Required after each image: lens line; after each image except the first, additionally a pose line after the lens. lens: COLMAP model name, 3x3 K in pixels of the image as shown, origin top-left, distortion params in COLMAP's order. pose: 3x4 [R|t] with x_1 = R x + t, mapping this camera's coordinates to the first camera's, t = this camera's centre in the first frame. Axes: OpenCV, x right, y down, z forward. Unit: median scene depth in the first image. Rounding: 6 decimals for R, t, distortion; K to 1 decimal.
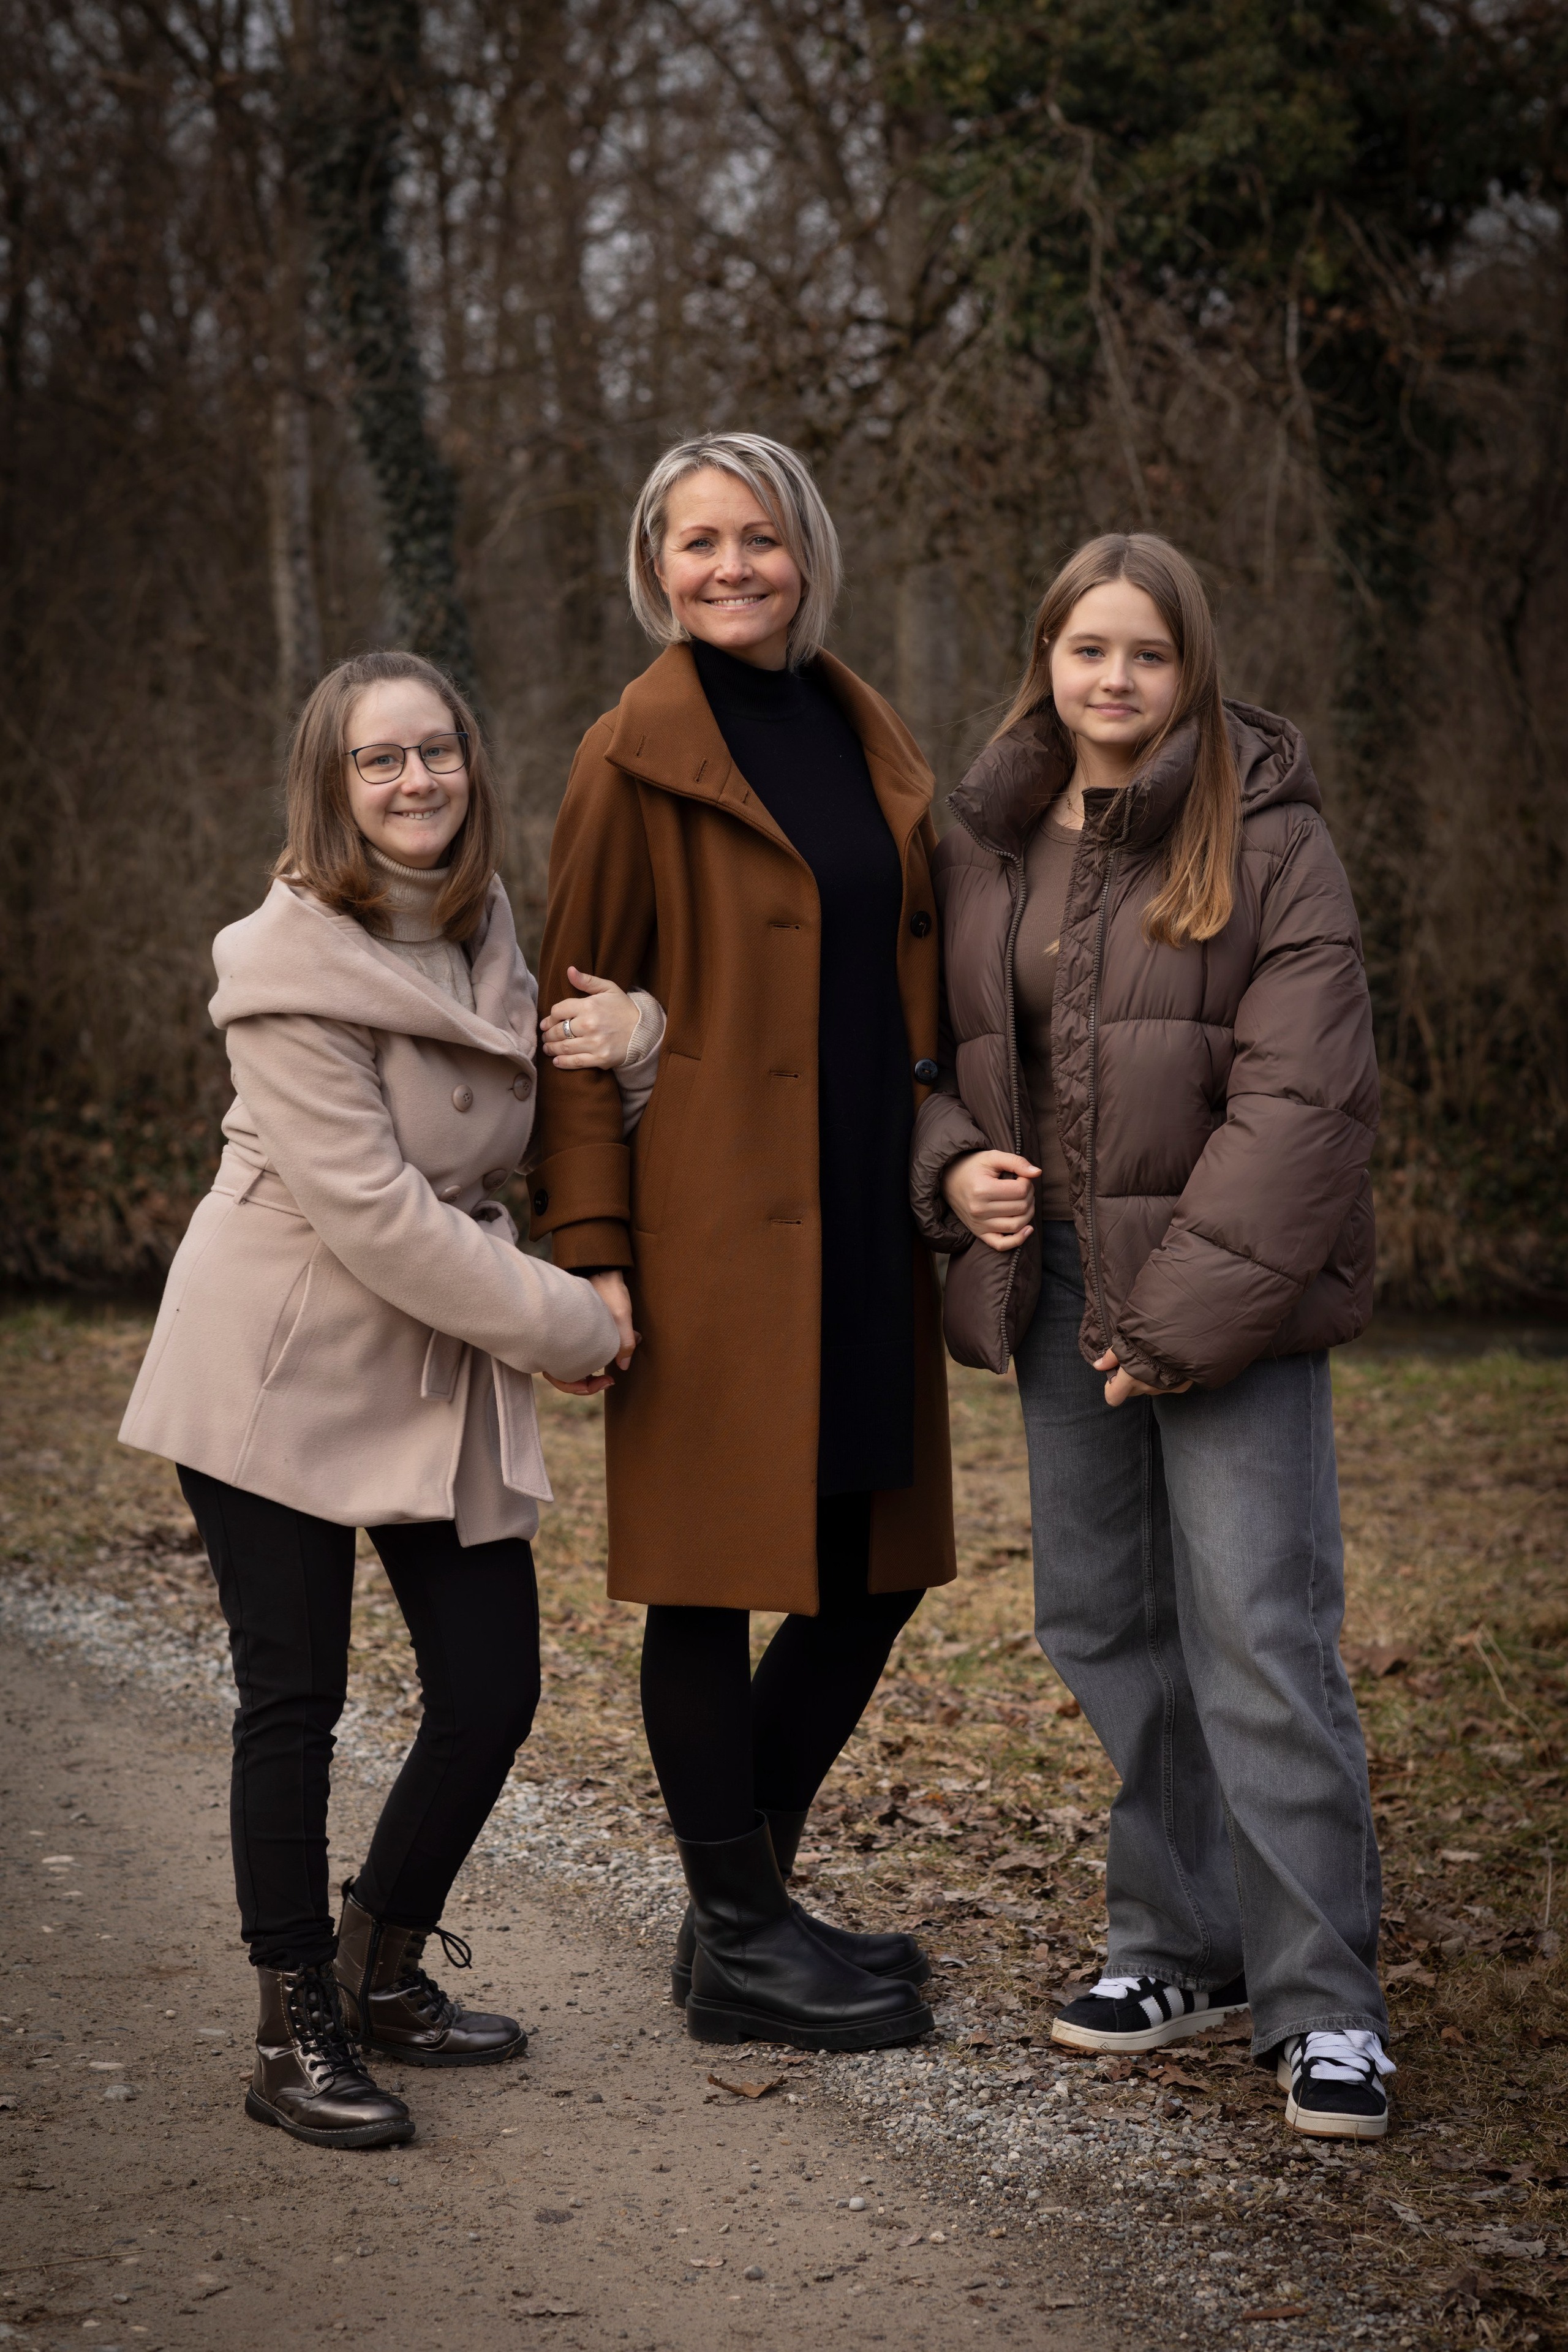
lens RADIAL K [[5726.6, 0, 784.0], [0, 5726.6, 1176.0], [0, 0, 1]] dist [0.004592, 0.259897]
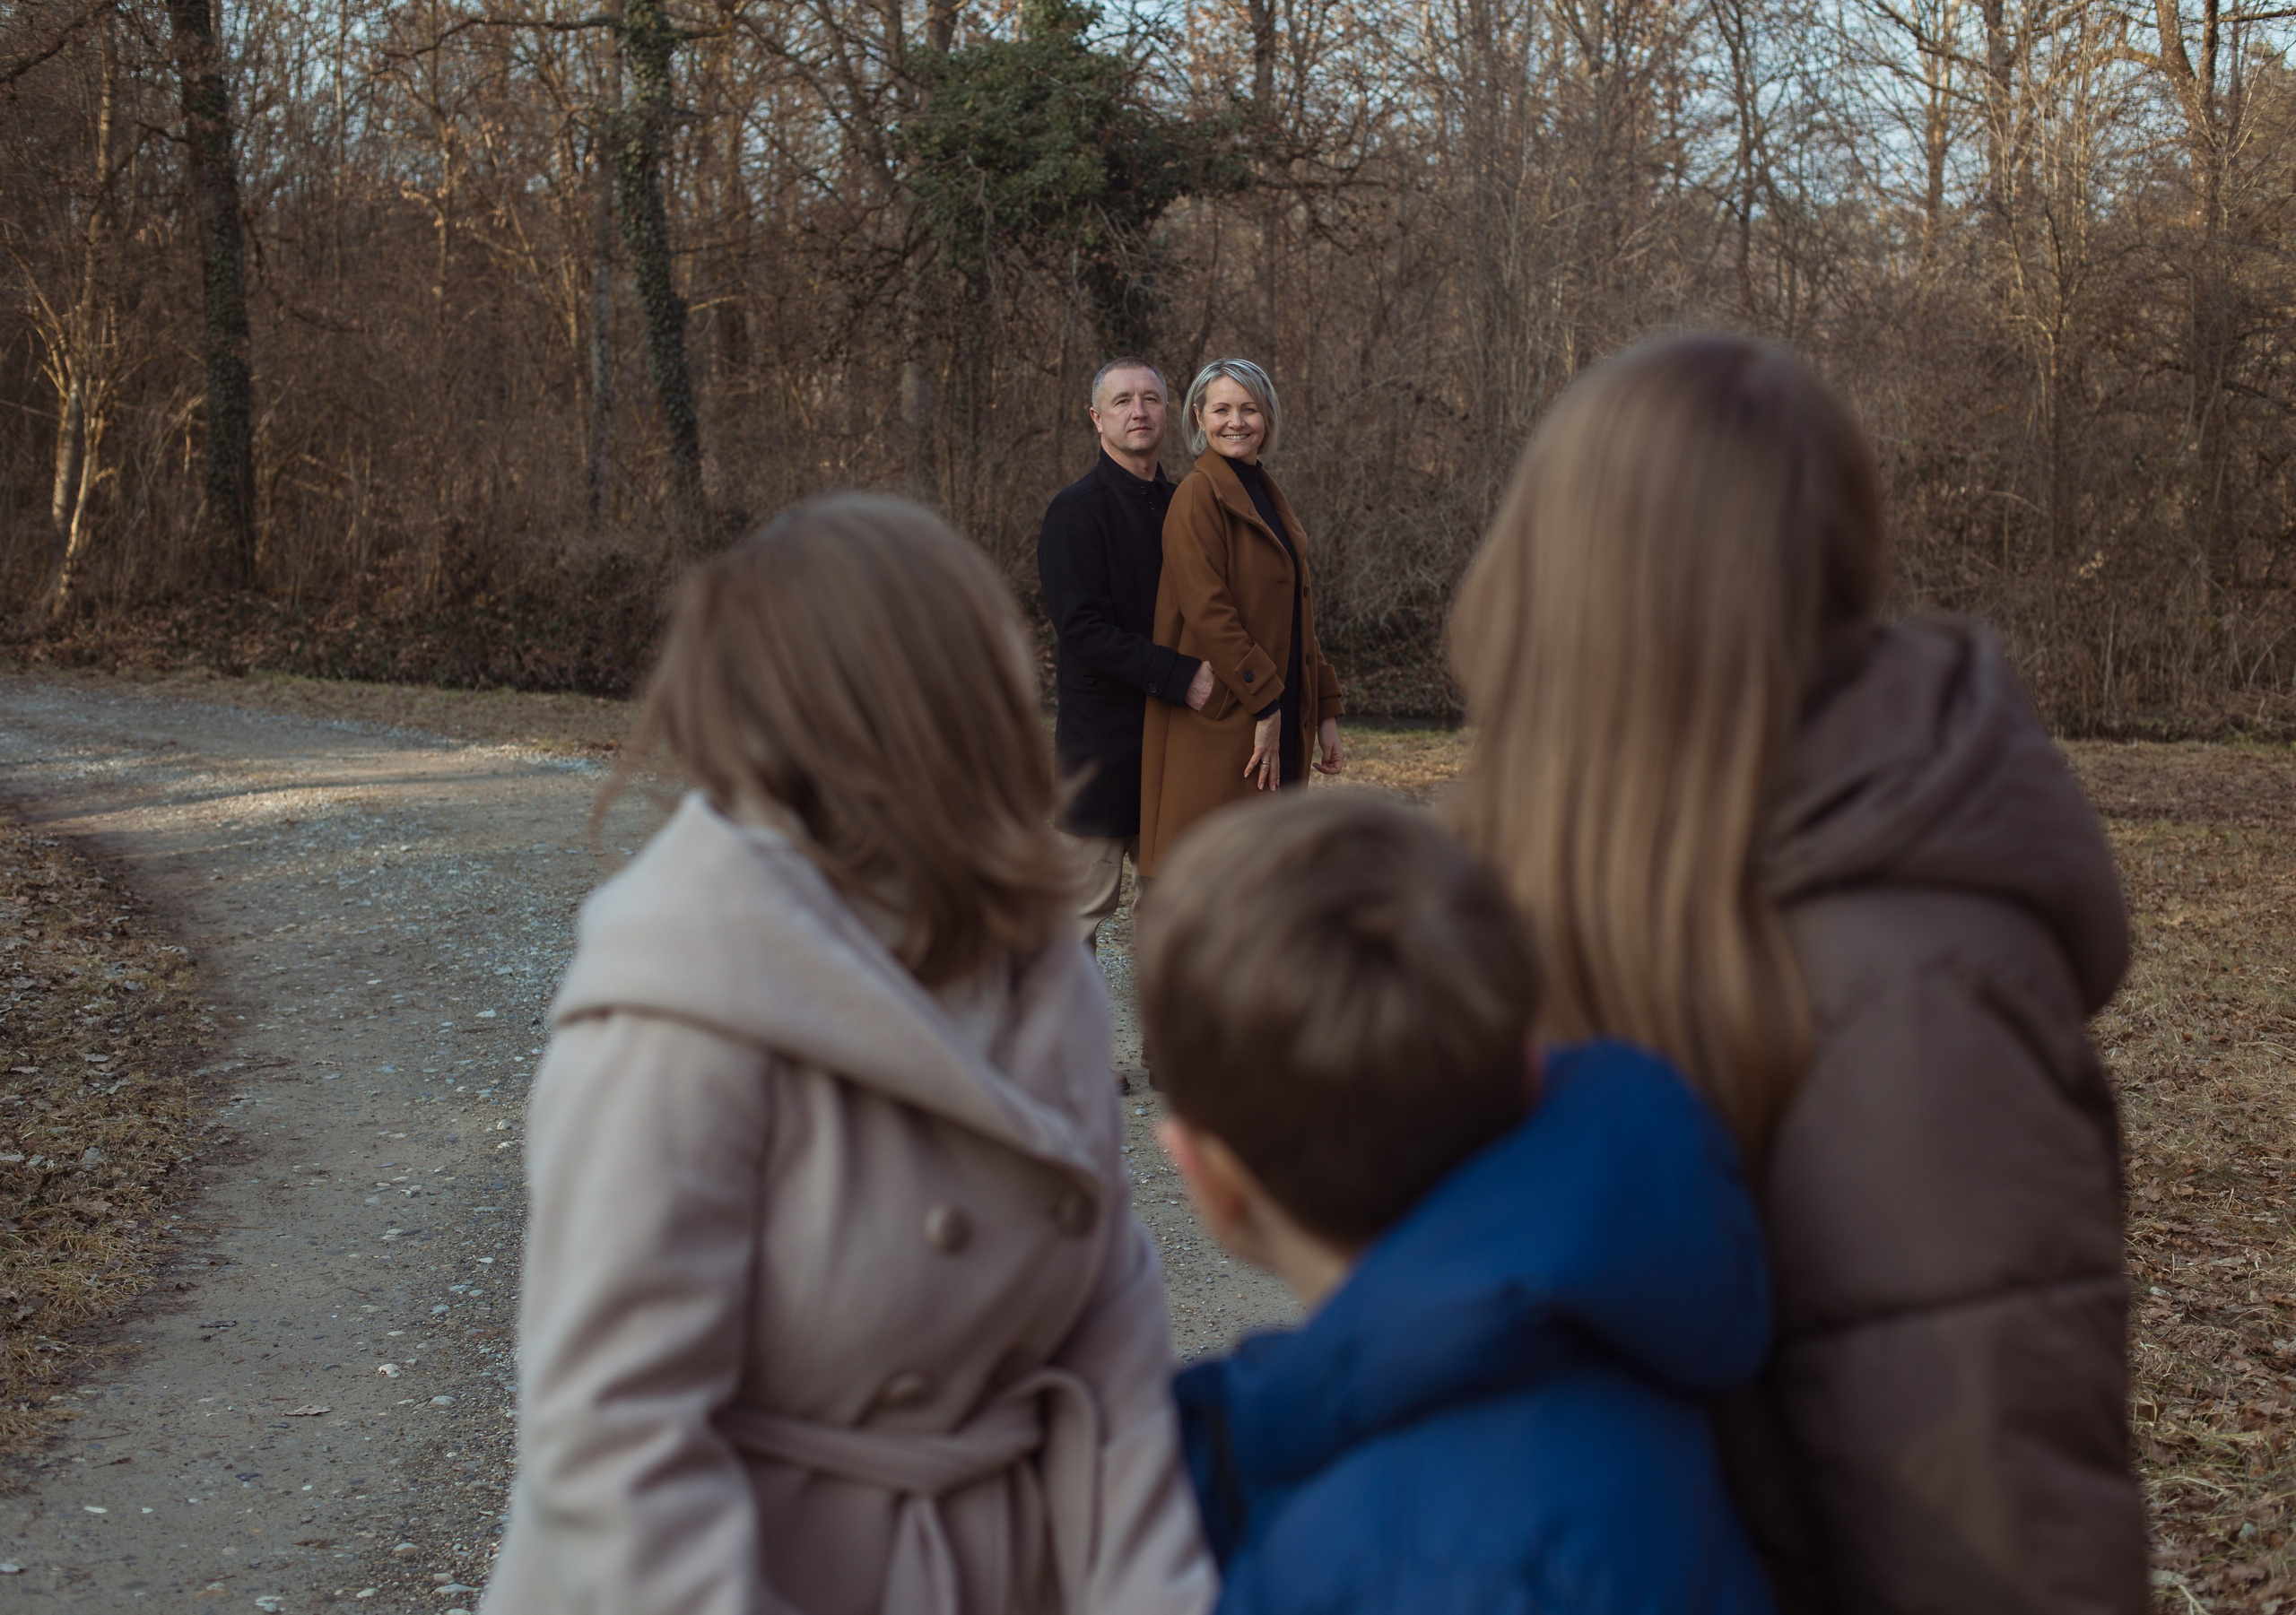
lens RADIAL K [[4026.6, 0, 1148.0], [0, 4026.6, 807.5], [0, 0, 1]] dist [-0.202105, 0.276634]
pose [[0.996895, 0.021585, 0.075732, 0.004199], [-0.023283, 0.999495, 0.021603, 0.027926], [-0.075227, -0.023300, 0.996894, -0.539951]]
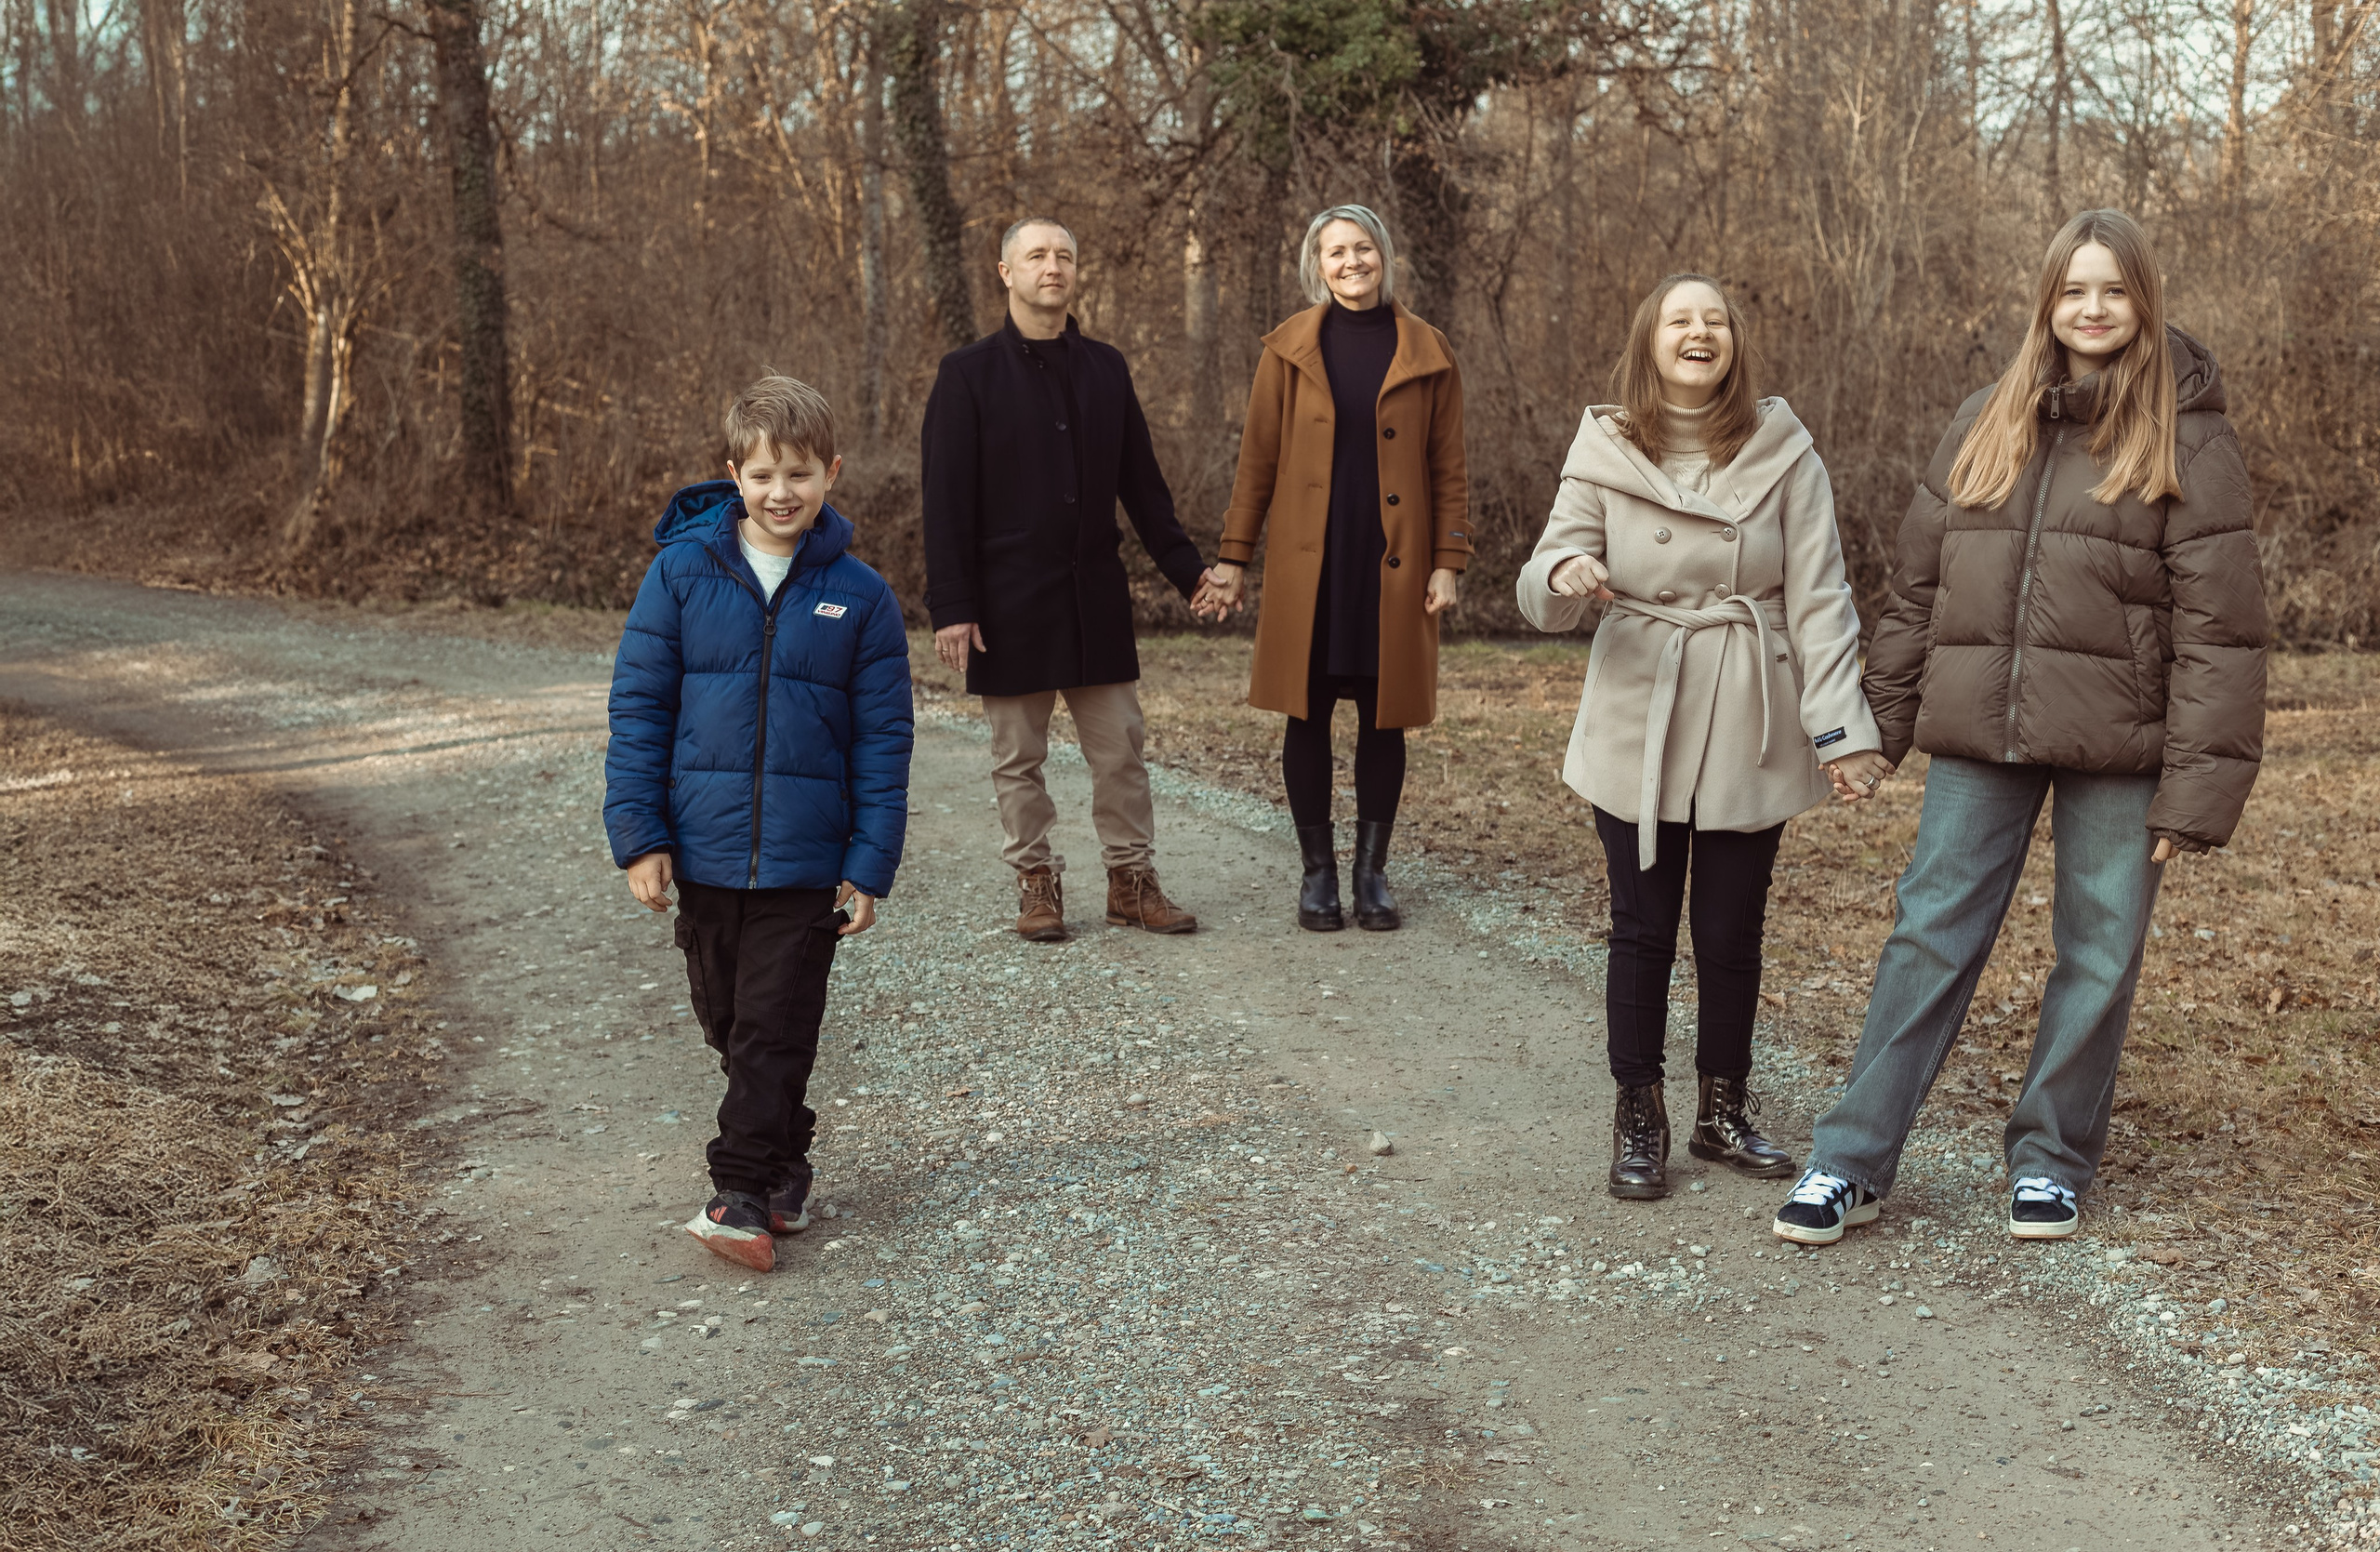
lens RADIAL K [[3788.4, 0, 1190.0], [0, 3788.4, 776.0], [0, 0, 1]] dist [-0.012915, -0.016389]
pose [[0.999481, 0.013509, 0.029247, -0.018381], [-0.014543, 0.999266, 0.035448, 0.027557], [-0.028746, -0.035855, 0.998943, -0.355481]]
